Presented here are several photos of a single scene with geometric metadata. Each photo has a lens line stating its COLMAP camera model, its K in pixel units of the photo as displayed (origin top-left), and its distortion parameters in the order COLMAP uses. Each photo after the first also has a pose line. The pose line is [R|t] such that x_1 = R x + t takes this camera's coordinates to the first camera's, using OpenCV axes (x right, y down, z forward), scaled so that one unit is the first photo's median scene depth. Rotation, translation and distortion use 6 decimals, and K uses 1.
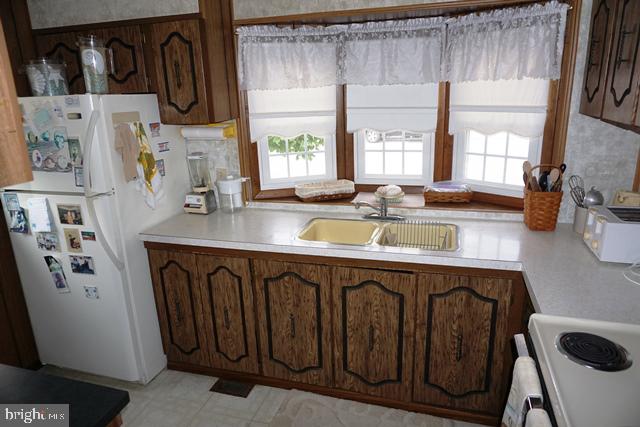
lens RADIAL K [[426.4, 0, 319.1], [0, 426.4, 216.2], [0, 0, 1]] dist [-0.040678, 0.023996]
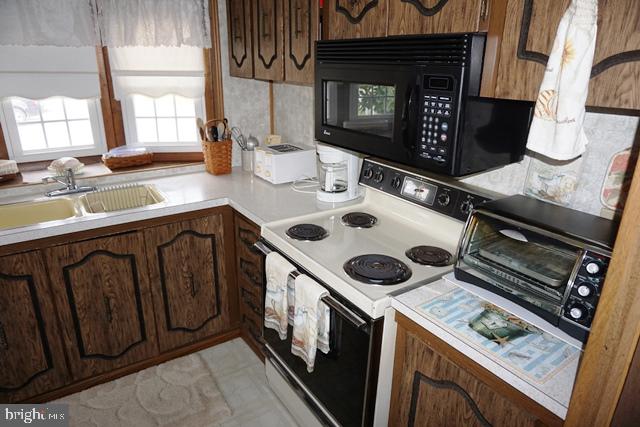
lens RADIAL K [[426.4, 0, 321.6], [0, 426.4, 213.4], [0, 0, 1]] dist [-0.040678, 0.023996]
pose [[0.633019, -0.221527, 0.741763, -0.225245], [0.187461, 0.973529, 0.130765, 0.036645], [-0.751096, 0.056275, 0.657790, -0.012948]]
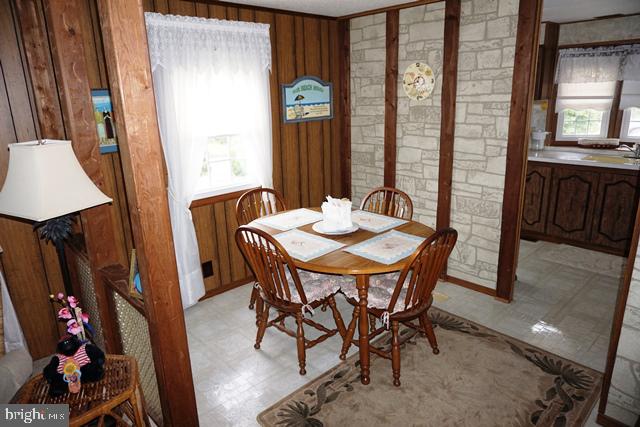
lens RADIAL K [[426.4, 0, 318.6], [0, 426.4, 215.8], [0, 0, 1]] dist [-0.040678, 0.023996]
pose [[0.866507, 0.146565, -0.477163, -0.136998], [-0.142743, 0.988759, 0.044490, 0.392307], [0.478320, 0.029561, 0.877688, -1.255956]]
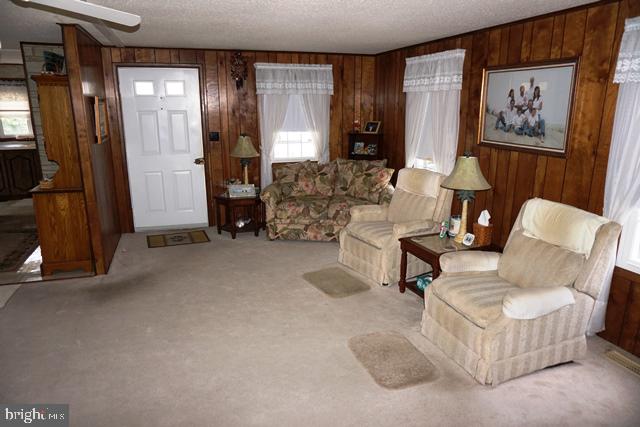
lens RADIAL K [[426.4, 0, 314.4], [0, 426.4, 207.0], [0, 0, 1]] dist [-0.040678, 0.023996]
pose [[0.842424, -0.116436, 0.526084, 0.104283], [0.138904, 0.990301, -0.003248, 0.834739], [-0.520603, 0.075812, 0.850427, -2.903275]]
